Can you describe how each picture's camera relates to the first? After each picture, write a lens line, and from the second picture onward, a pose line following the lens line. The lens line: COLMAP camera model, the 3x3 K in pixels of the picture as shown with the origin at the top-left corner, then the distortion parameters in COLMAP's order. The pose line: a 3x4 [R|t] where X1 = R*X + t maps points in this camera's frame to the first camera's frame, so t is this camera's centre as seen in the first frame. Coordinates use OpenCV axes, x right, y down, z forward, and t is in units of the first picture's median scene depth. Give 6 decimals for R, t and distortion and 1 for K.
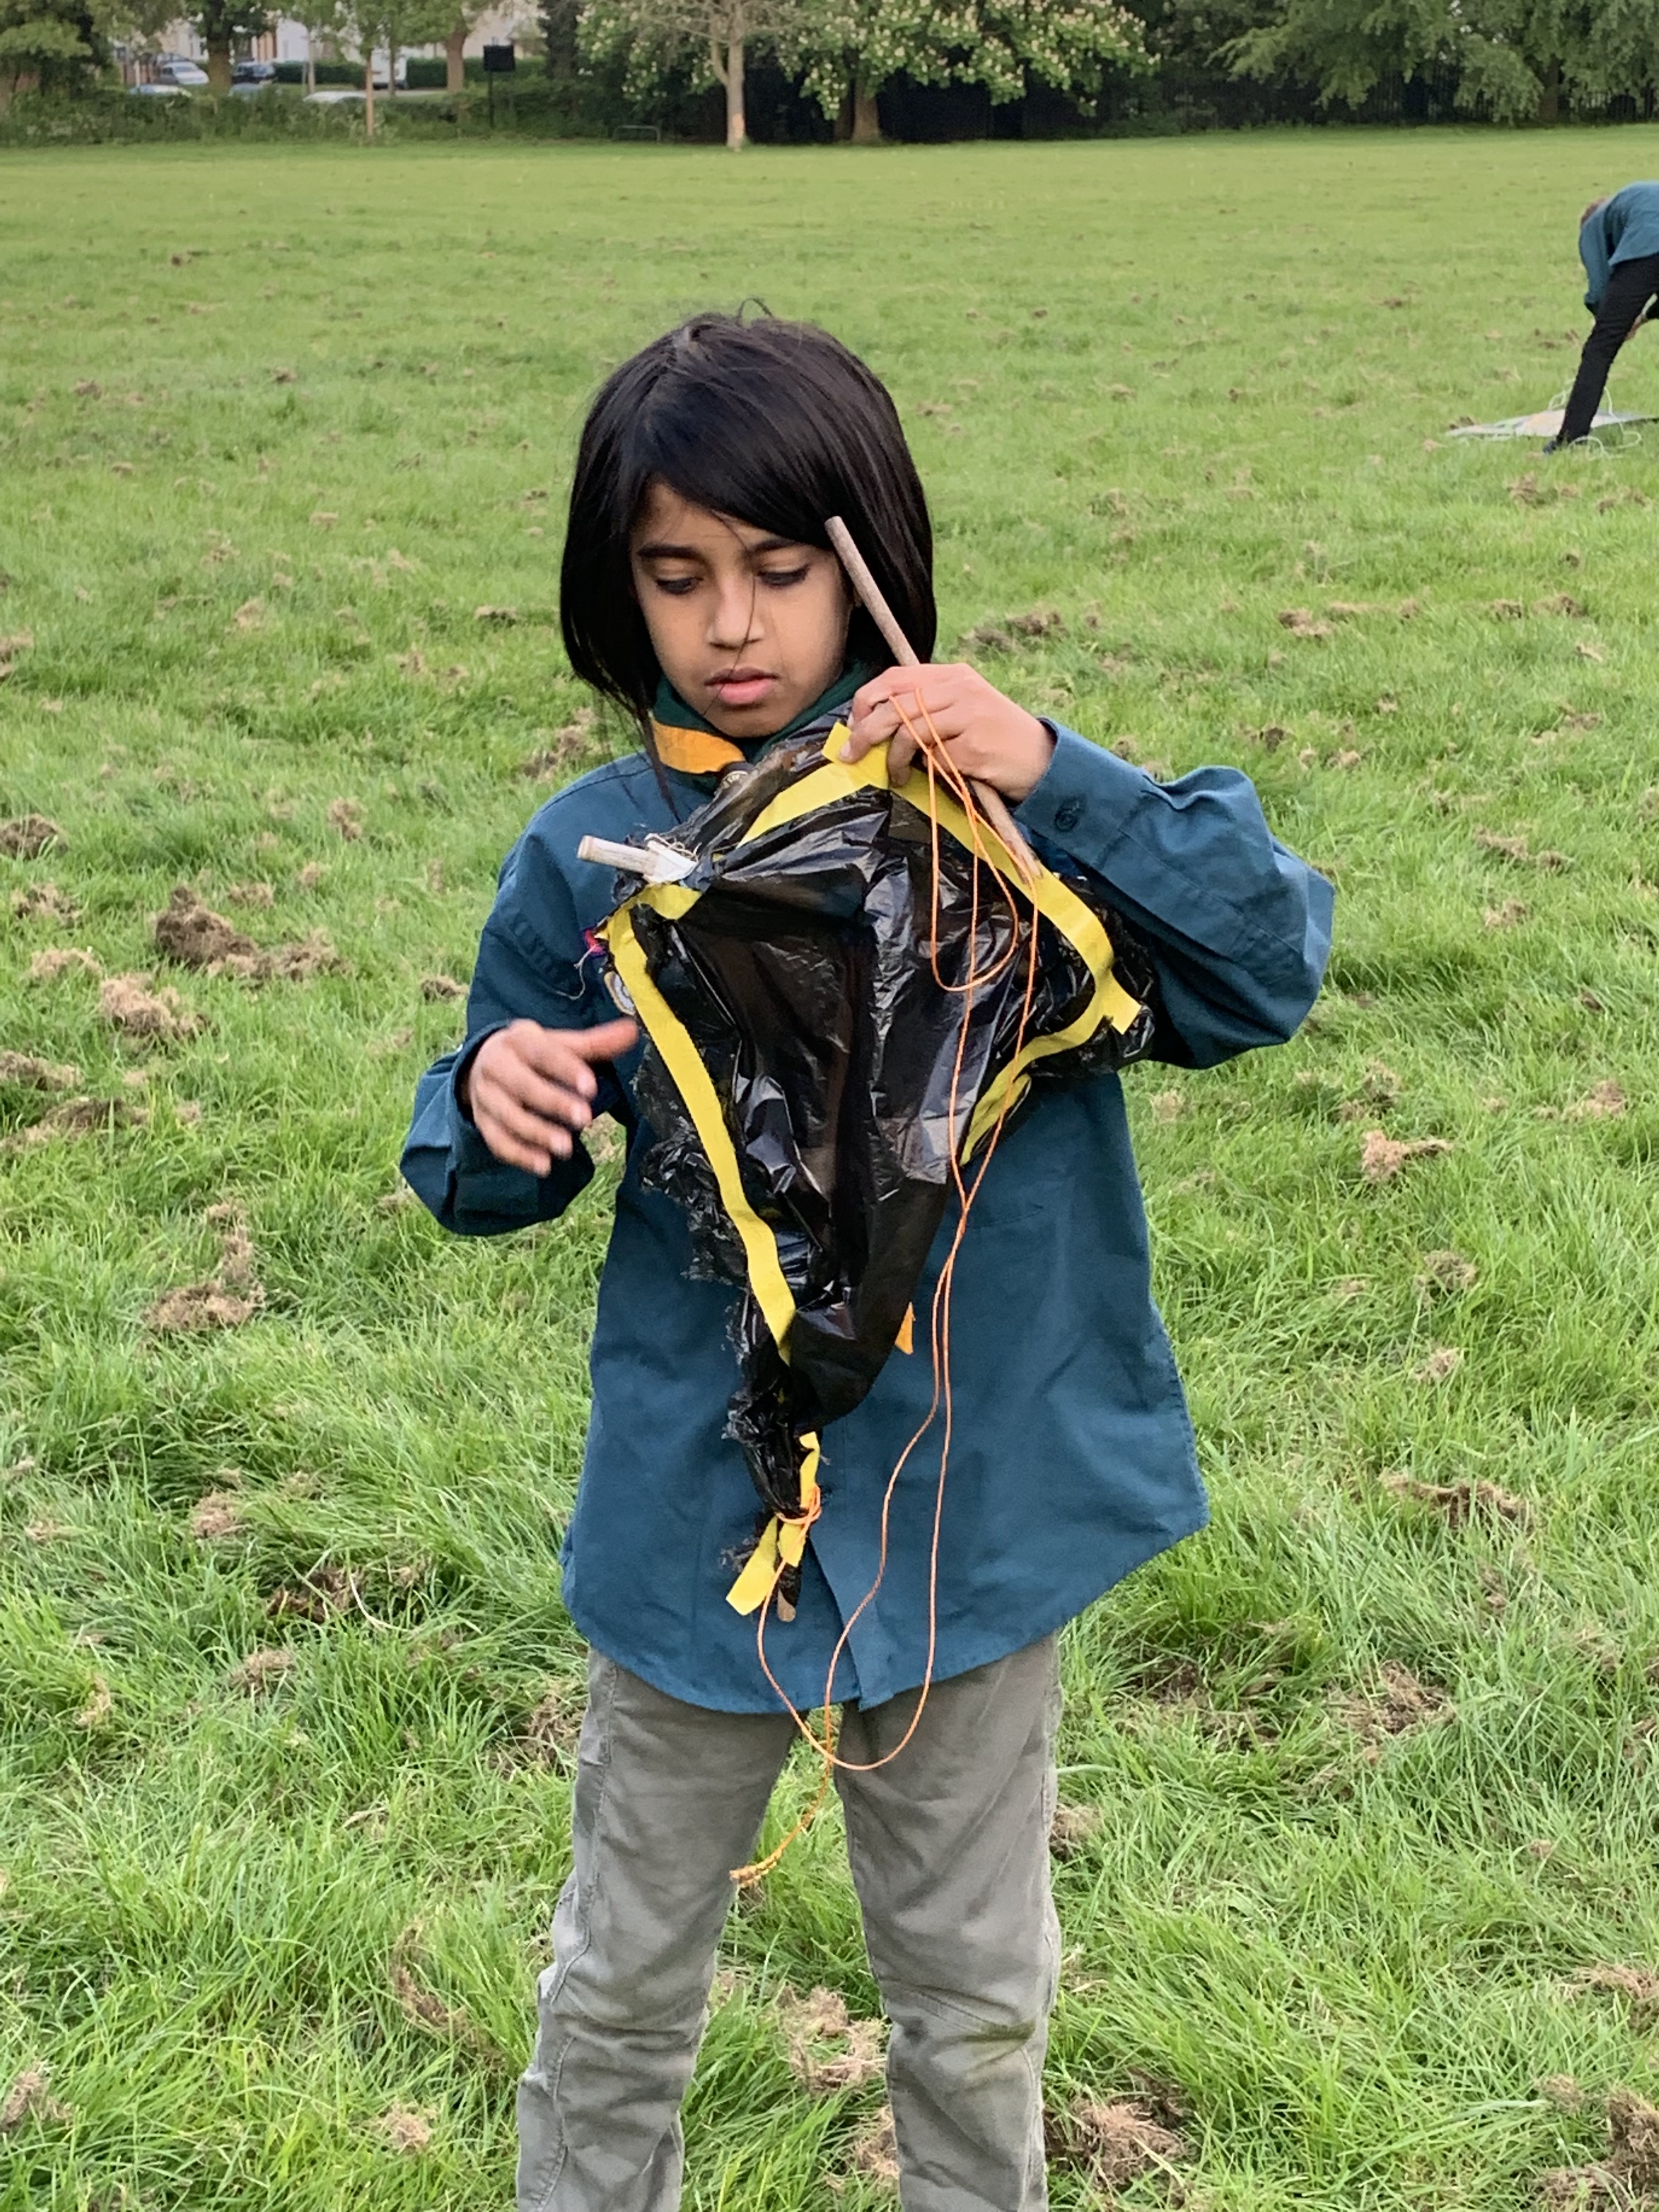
lens RADIAL K [[3659.5, 0, 857.5], [0, 3659.5, 1106.4], [0, 0, 1]] dist [0.221744, -0.798008]
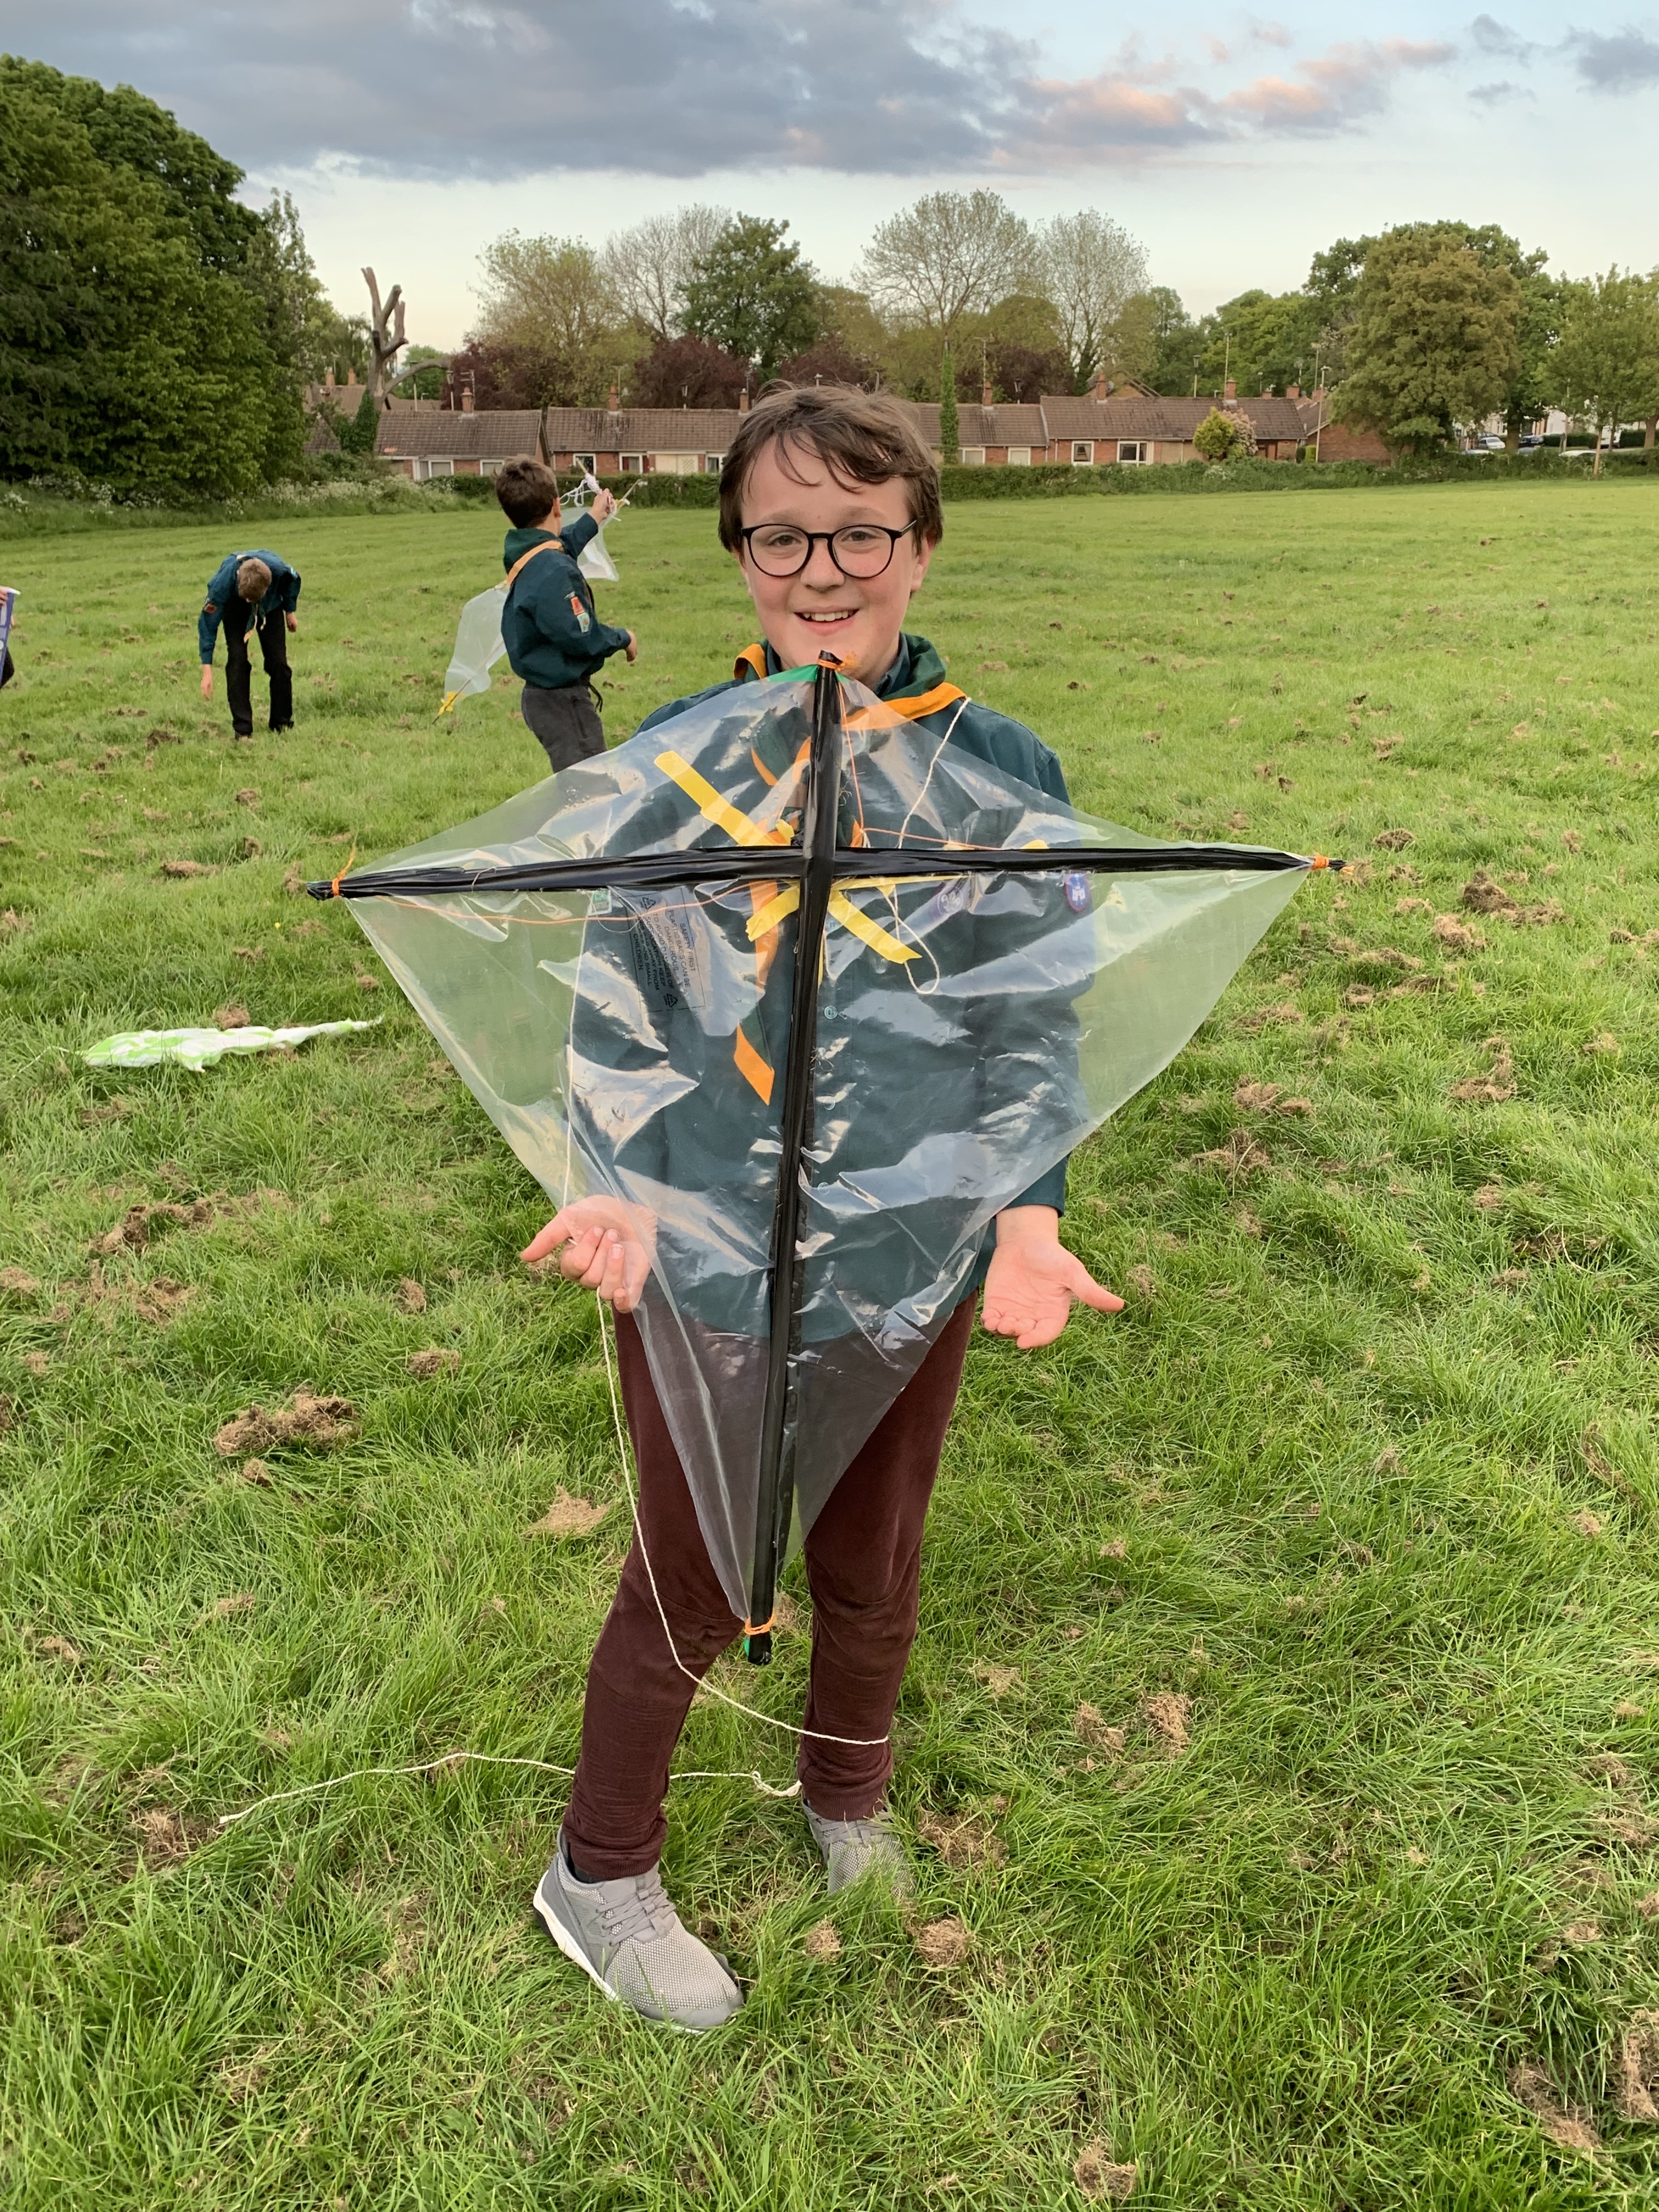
lens RADIAL K [[1870.6, 0, 826.0], [0, 1870.6, 1123.8], [0, 0, 1]] dist [0.007612, -0.007133]
pose [[0.880192, 0.140689, -0.453287, -0.027740], [-0.106154, 0.989217, 0.100901, 0.008147], [0.462595, -0.040694, 0.885635, -0.010688]]
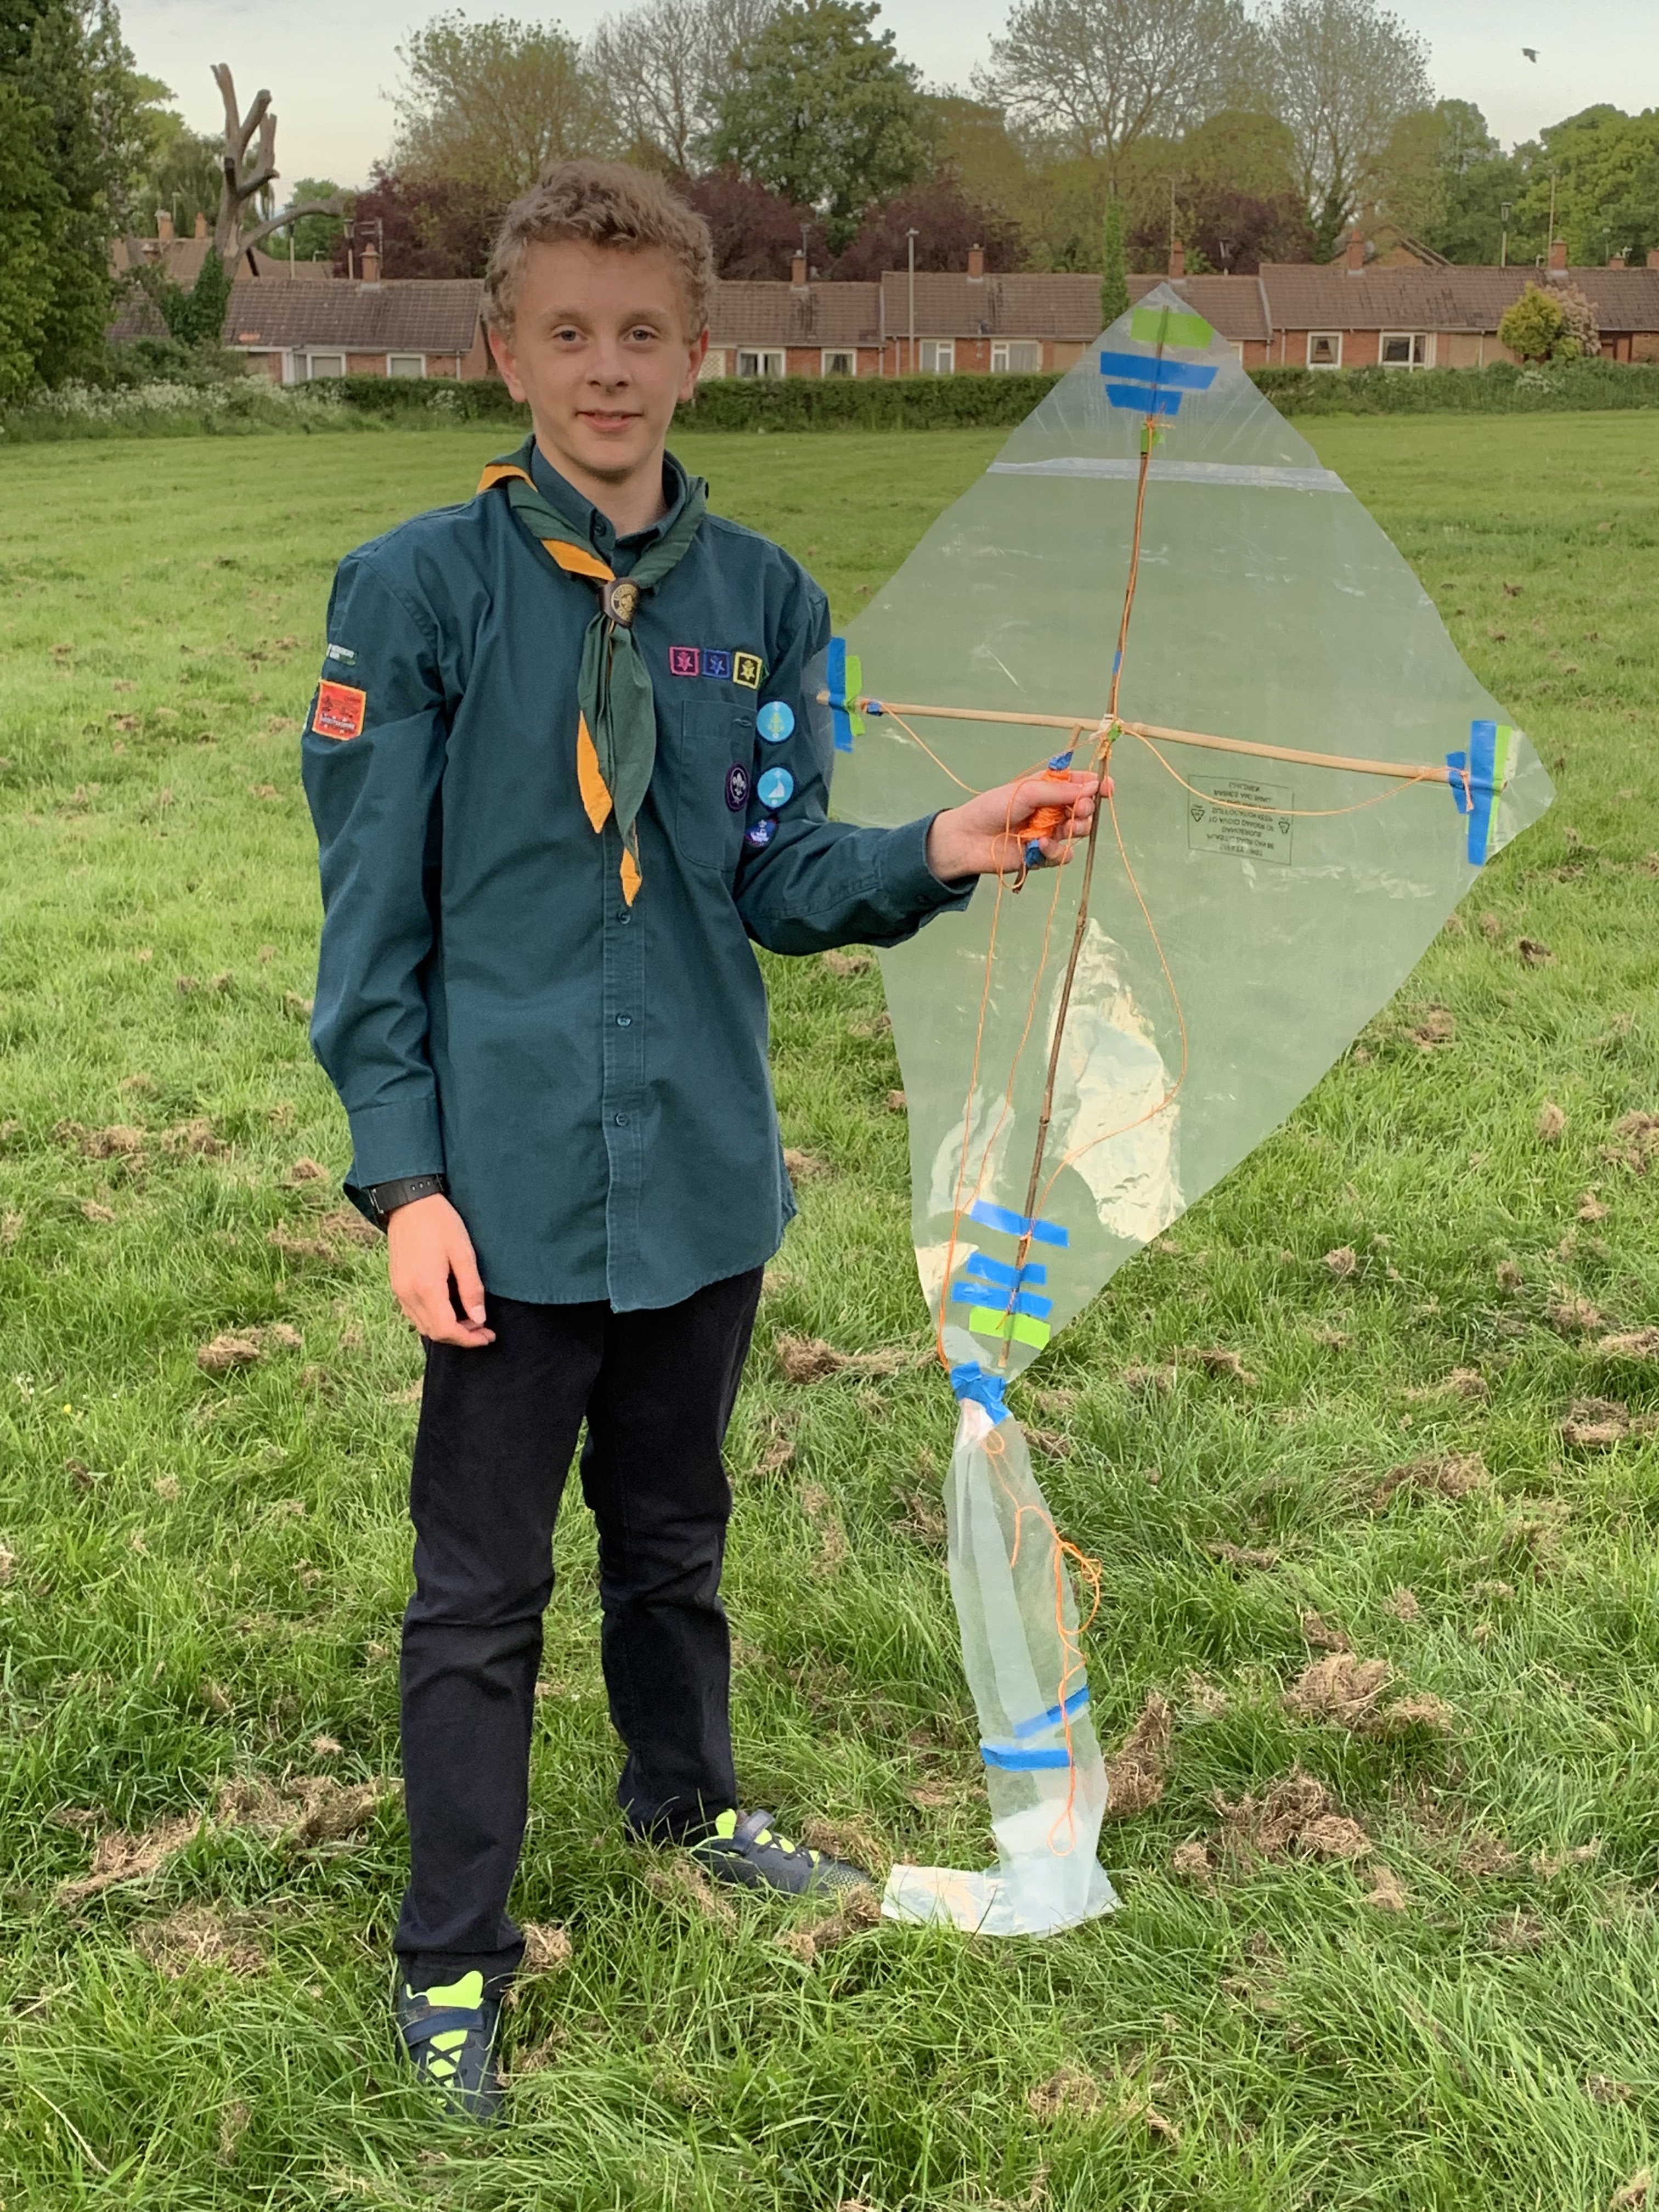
lens RADIAL K [[2926.2, 0, 845.8], [0, 2926.2, 1093.8], [0, 0, 1]] dist [0.162057, -0.498365]
pose [[0.864322, 0.110512, -0.490648, -0.028176], [-0.121559, 0.992540, 0.009420, -0.054050], [0.488028, 0.051501, 0.871307, 0.168568]]
